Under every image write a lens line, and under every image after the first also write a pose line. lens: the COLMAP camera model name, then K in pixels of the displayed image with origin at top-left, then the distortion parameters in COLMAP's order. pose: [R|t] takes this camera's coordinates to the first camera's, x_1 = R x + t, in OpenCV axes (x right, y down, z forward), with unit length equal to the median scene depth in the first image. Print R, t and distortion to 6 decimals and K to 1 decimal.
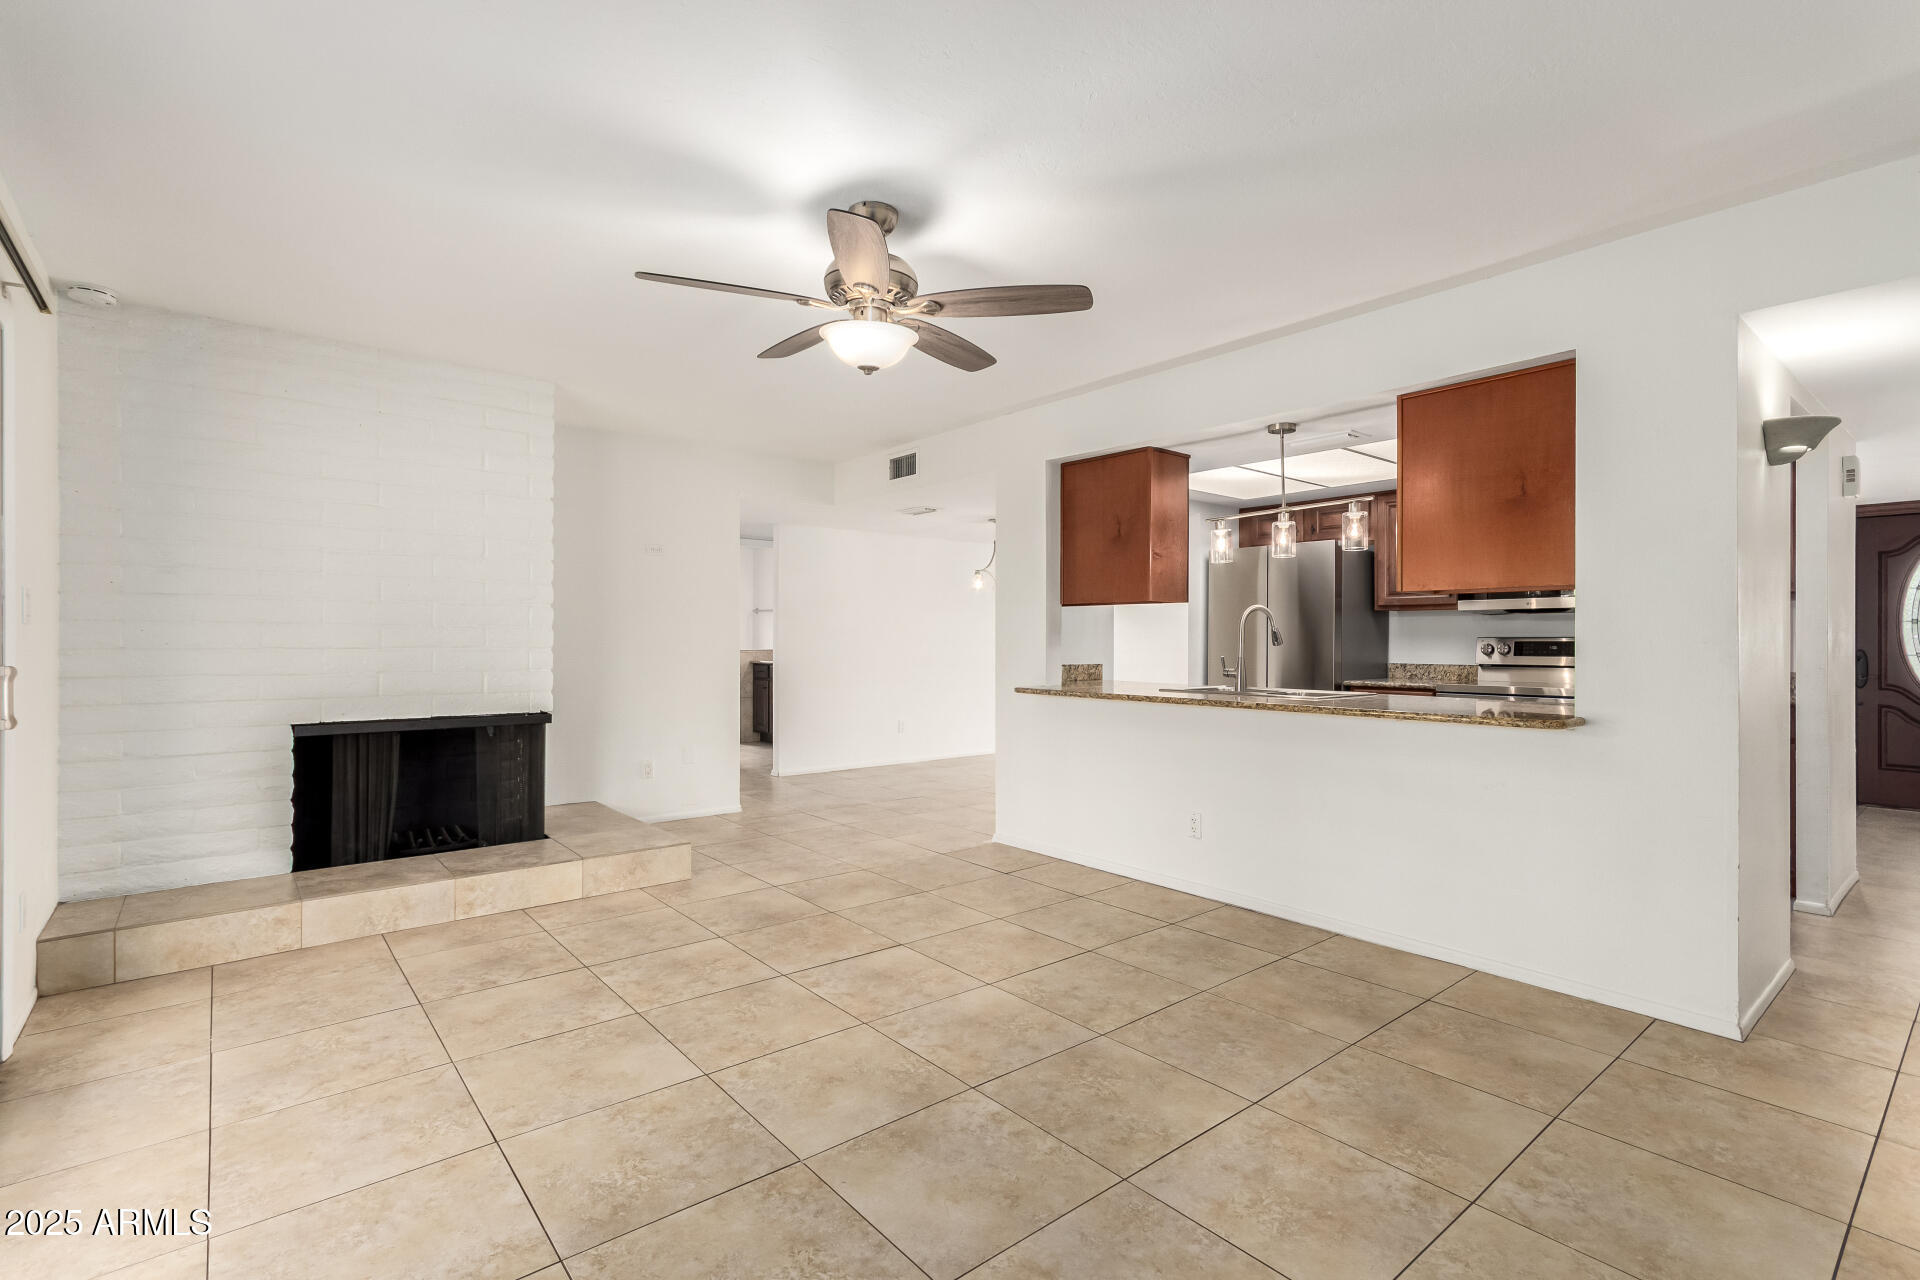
lens RADIAL K [[890.2, 0, 957.0], [0, 890.2, 644.1], [0, 0, 1]] dist [0.001218, 0.003621]
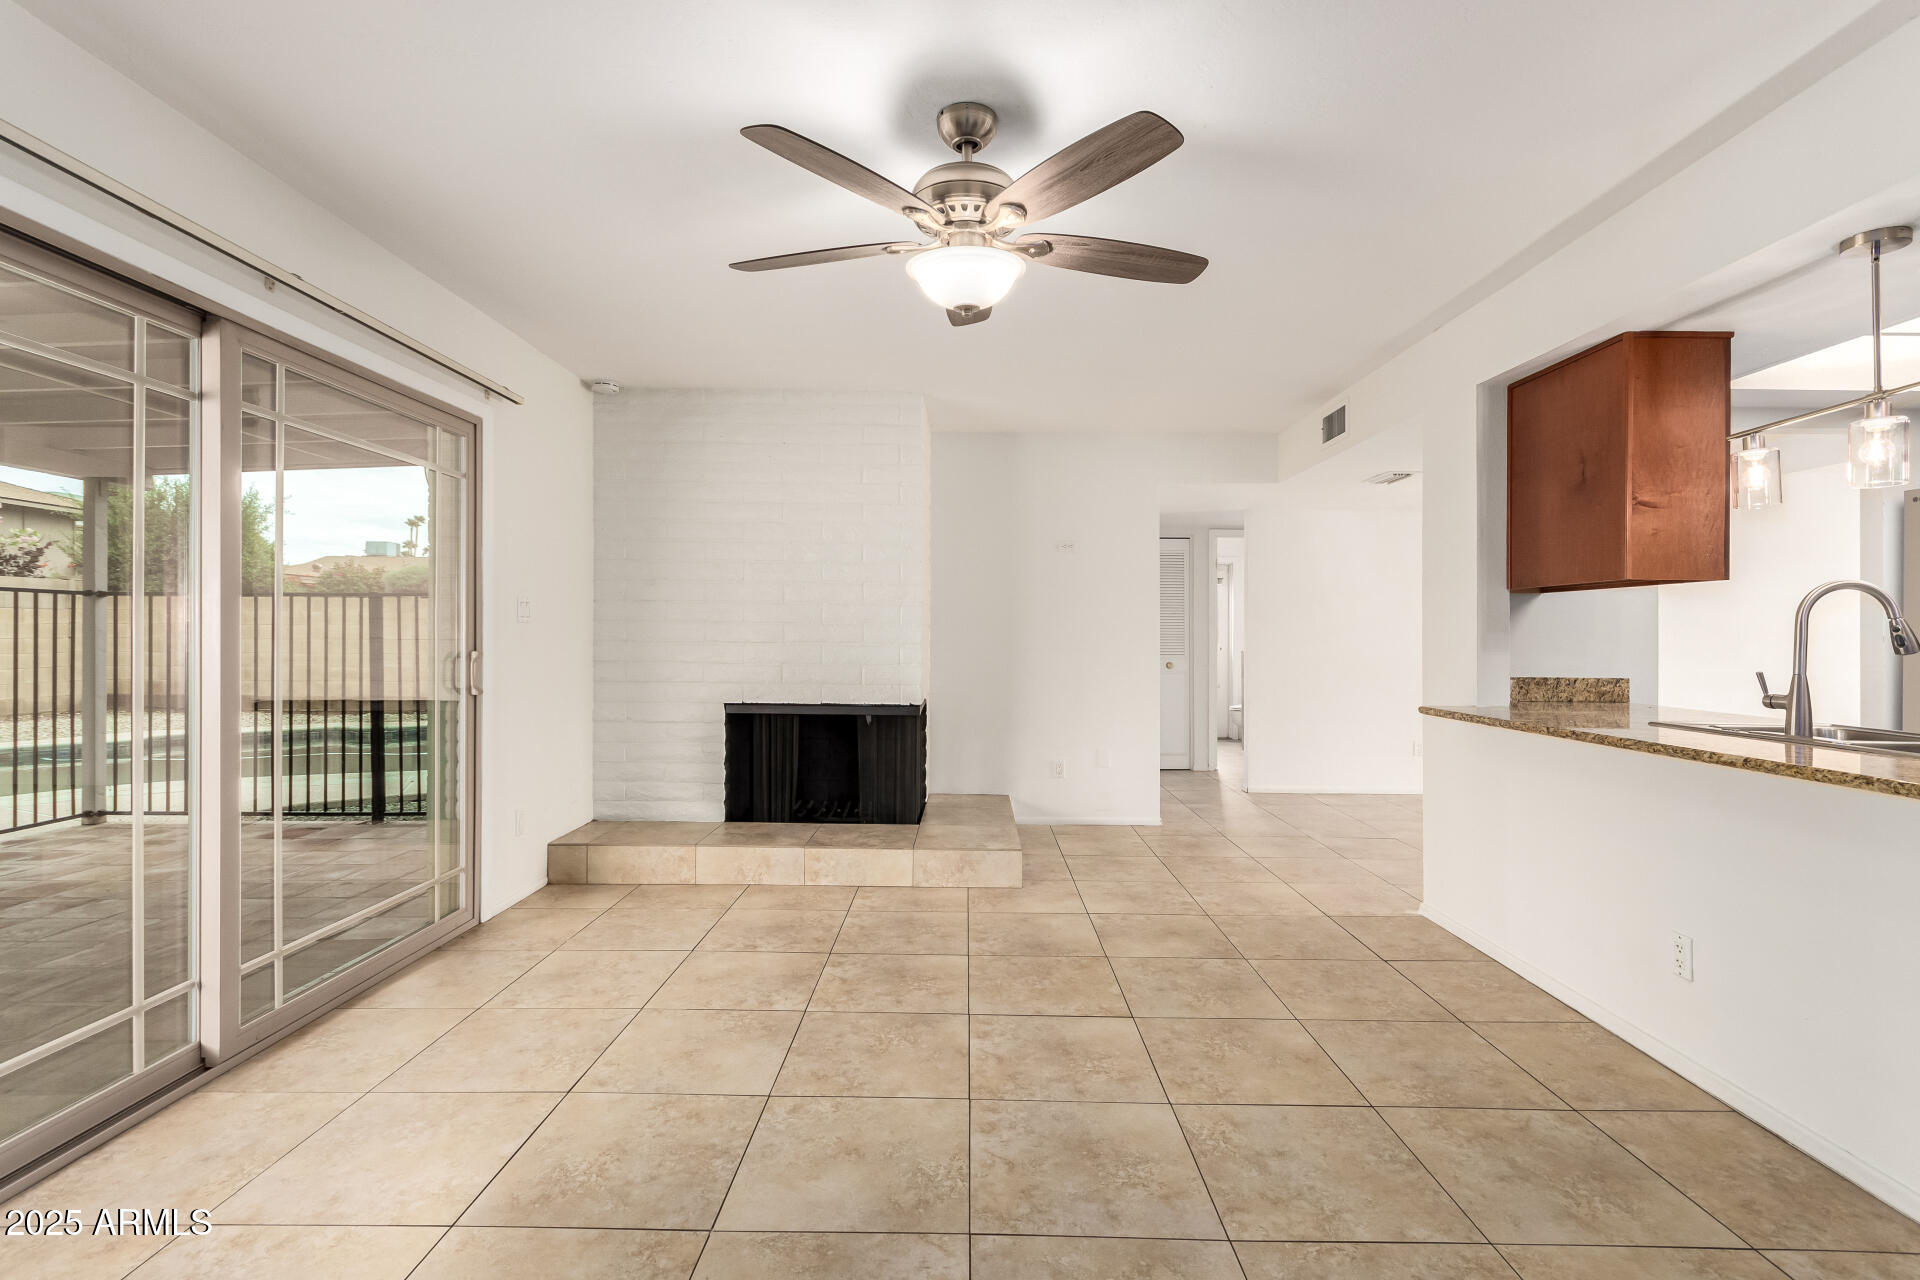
lens RADIAL K [[890.2, 0, 948.1], [0, 890.2, 631.7], [0, 0, 1]] dist [0.001218, 0.003621]
pose [[0.766536, 0.001470, -0.642200, 0.309601], [-0.011666, 0.999864, -0.011635, 0.001746], [0.642096, 0.016410, 0.766449, 0.261520]]
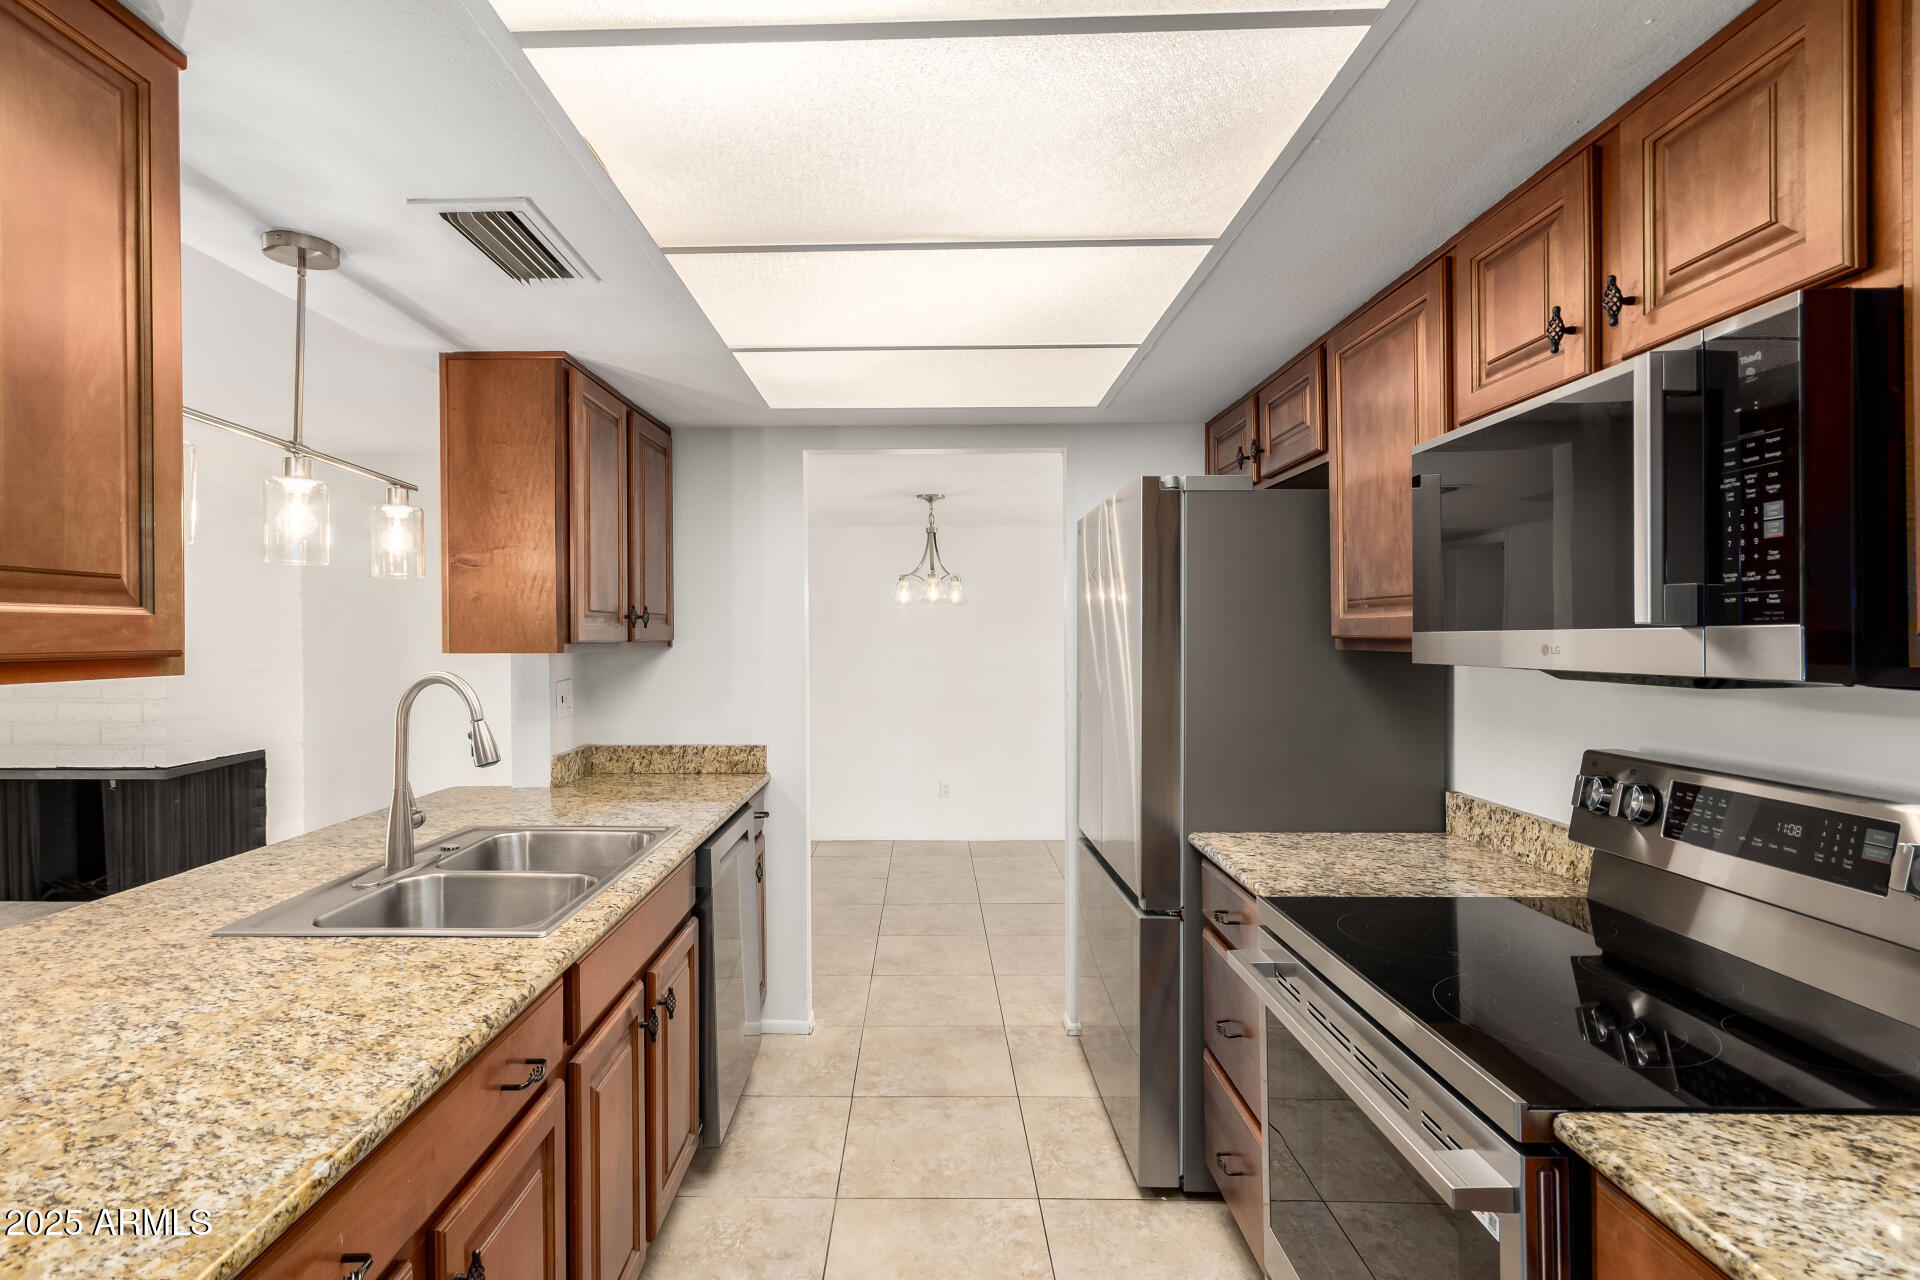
lens RADIAL K [[890.2, 0, 964.8], [0, 890.2, 628.2], [0, 0, 1]] dist [0.001218, 0.003621]
pose [[0.786159, -0.005828, -0.617996, 0.951087], [0.001399, 0.999970, -0.007651, -0.074296], [0.618022, 0.005150, 0.786144, 0.969786]]
